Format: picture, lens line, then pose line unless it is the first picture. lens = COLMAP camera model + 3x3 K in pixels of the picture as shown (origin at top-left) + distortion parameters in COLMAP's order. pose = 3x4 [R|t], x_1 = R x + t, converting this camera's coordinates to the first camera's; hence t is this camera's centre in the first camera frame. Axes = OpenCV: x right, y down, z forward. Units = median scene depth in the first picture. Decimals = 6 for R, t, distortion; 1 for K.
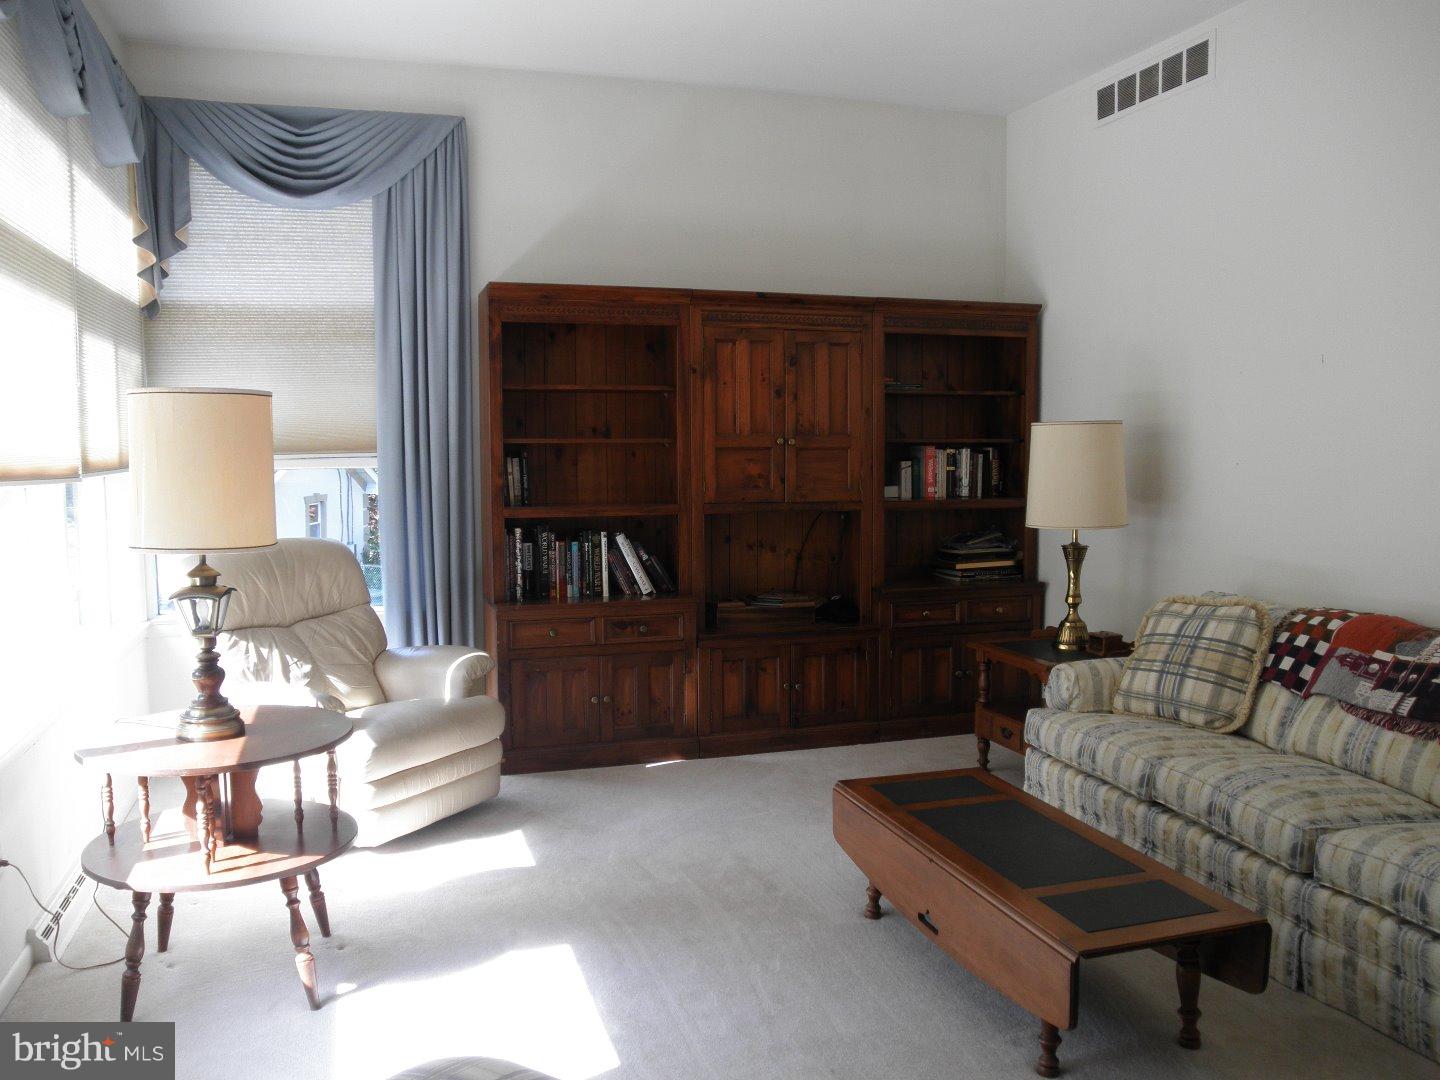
lens RADIAL K [[1179.6, 0, 721.5], [0, 1179.6, 548.7], [0, 0, 1]] dist [-0.128506, 0.105360]
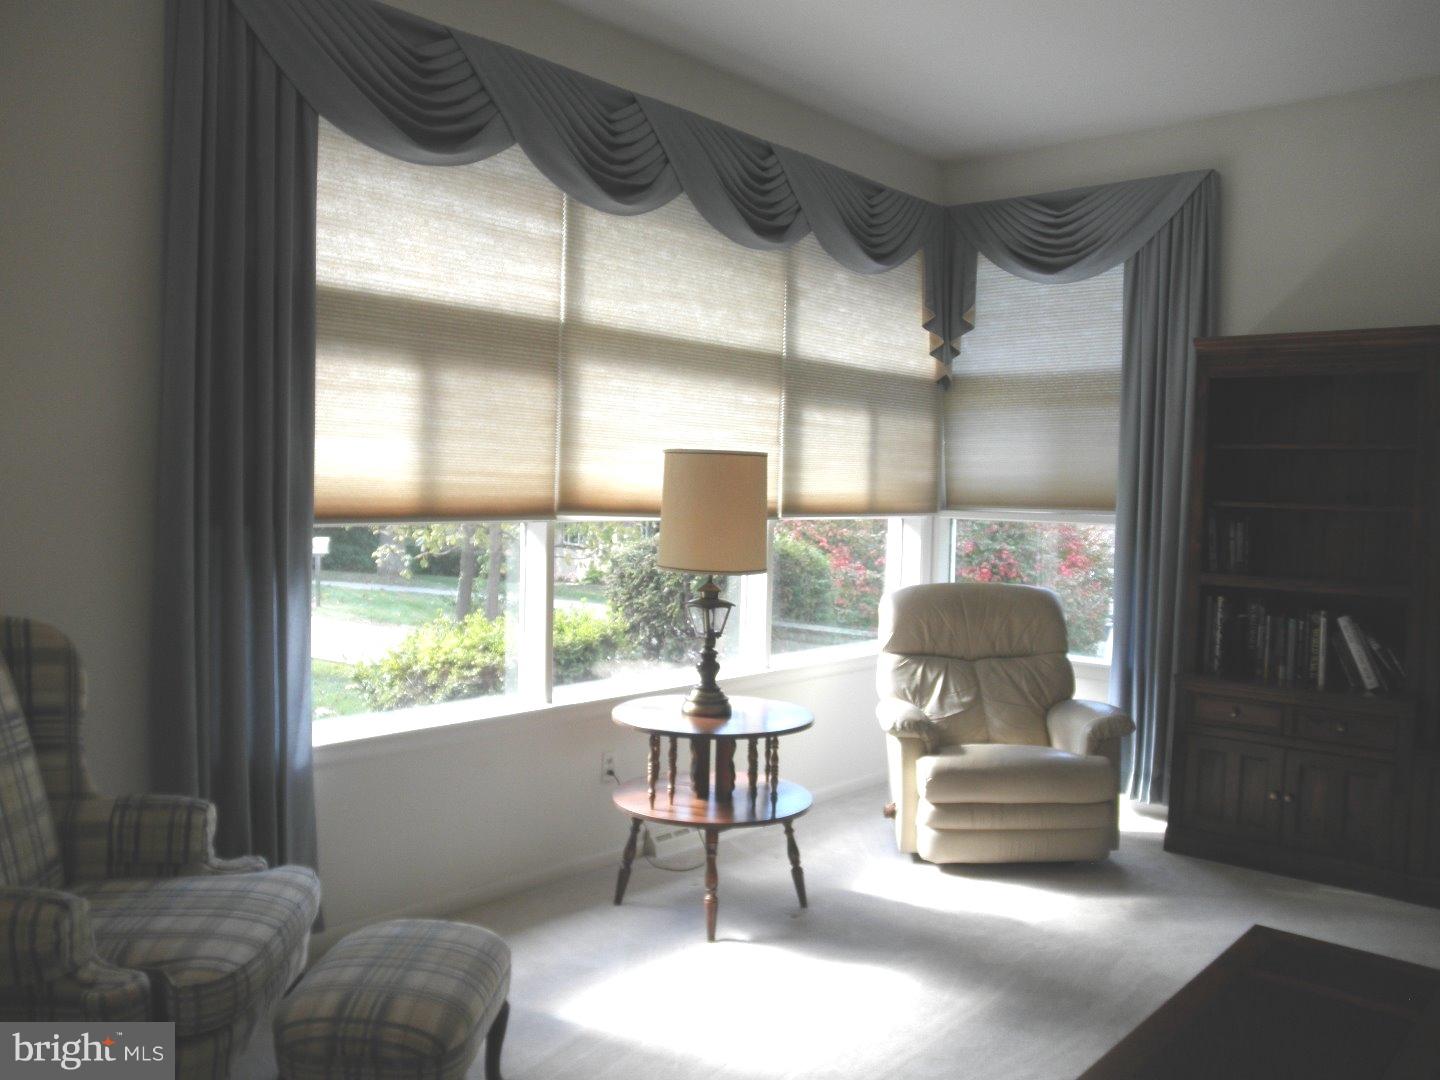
lens RADIAL K [[1191.9, 0, 727.3], [0, 1191.9, 538.3], [0, 0, 1]] dist [-0.067469, 0.005632]
pose [[0.525279, 0.052829, -0.849289, 0.418844], [-0.103735, 0.994602, -0.002292, -0.020892], [0.844584, 0.089305, 0.527923, 0.166021]]
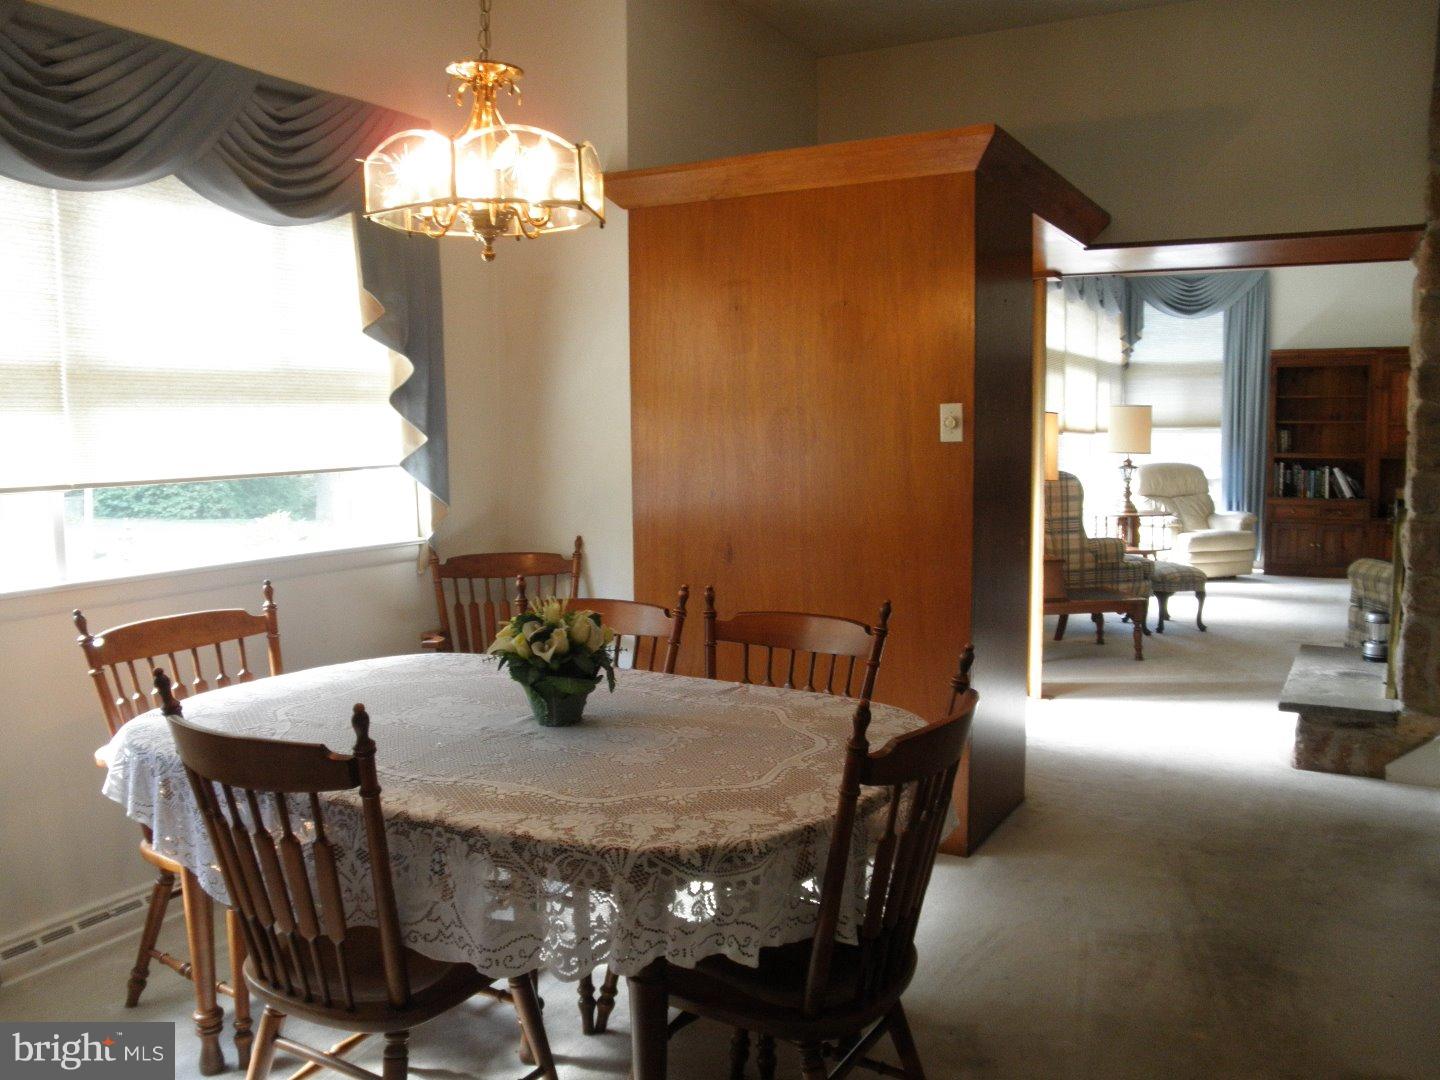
lens RADIAL K [[1179.6, 0, 714.3], [0, 1179.6, 541.2], [0, 0, 1]] dist [-0.128506, 0.105360]
pose [[0.679582, 0.066542, -0.730575, 0.671211], [-0.058603, 0.997619, 0.036352, 0.111151], [0.731255, 0.018109, 0.681864, -1.198679]]
